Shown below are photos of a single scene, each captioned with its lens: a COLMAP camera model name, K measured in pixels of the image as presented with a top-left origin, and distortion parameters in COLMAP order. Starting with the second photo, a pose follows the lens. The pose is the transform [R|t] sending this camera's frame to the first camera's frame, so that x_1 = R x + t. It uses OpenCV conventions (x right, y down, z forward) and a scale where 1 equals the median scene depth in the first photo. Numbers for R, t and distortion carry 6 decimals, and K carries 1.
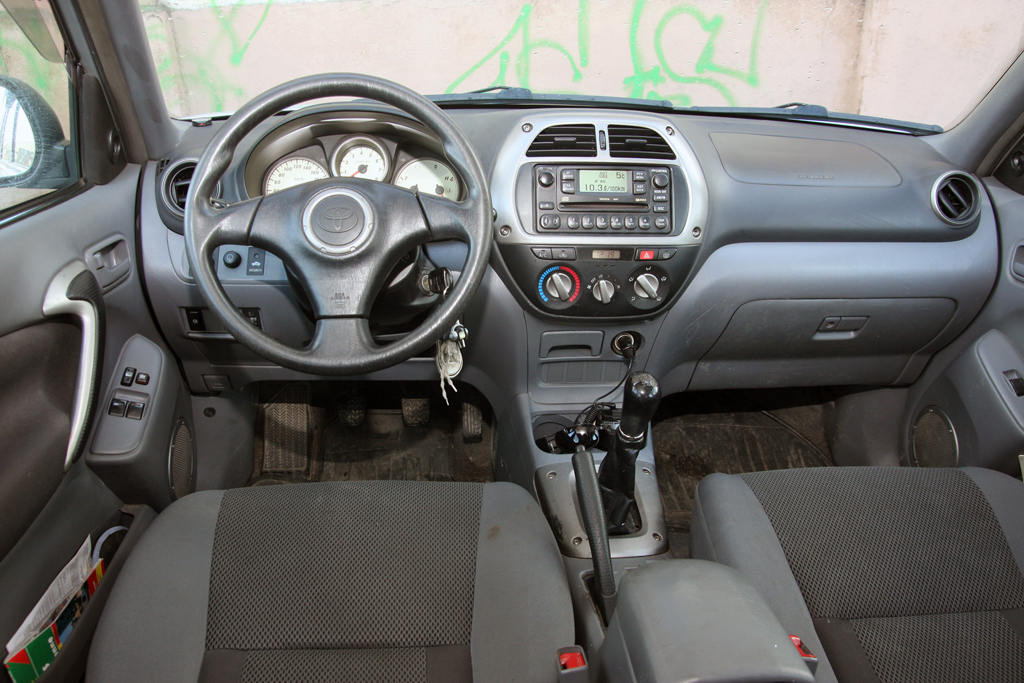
lens RADIAL K [[822.9, 0, 512.0], [0, 822.9, 341.5], [0, 0, 1]] dist [-0.096434, 0.005876]
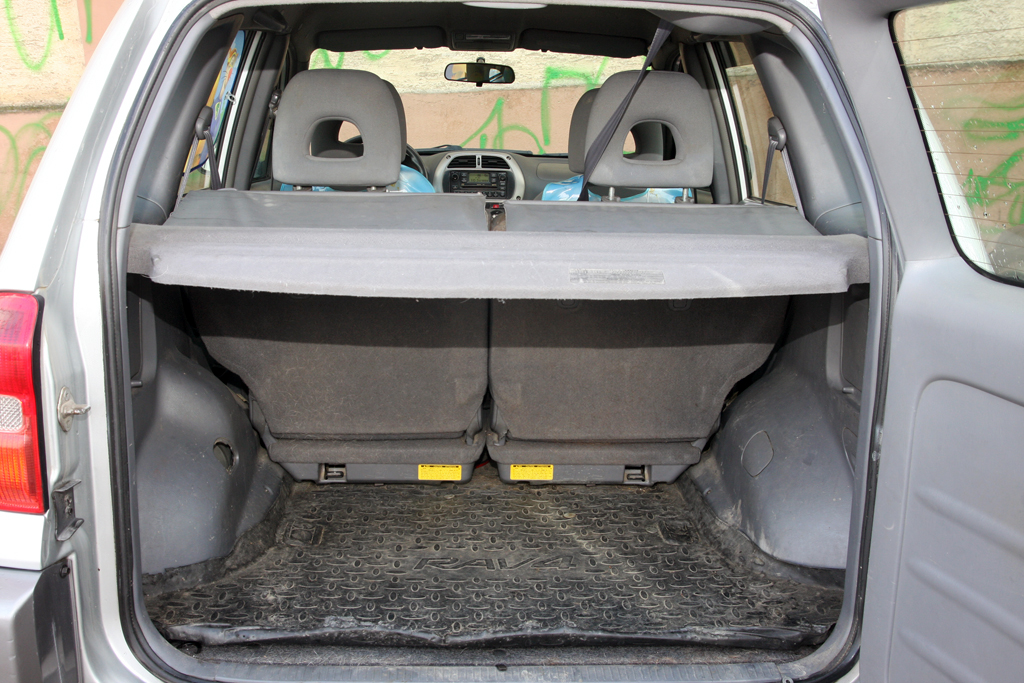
lens RADIAL K [[1163.1, 0, 512.0], [0, 1163.1, 341.5], [0, 0, 1]] dist [-0.008094, -0.012871]
pose [[0.998986, -0.003488, -0.044881, 0.364460], [-0.004417, 0.984590, -0.174825, 0.894834], [0.044799, 0.174846, 0.983576, -2.333879]]
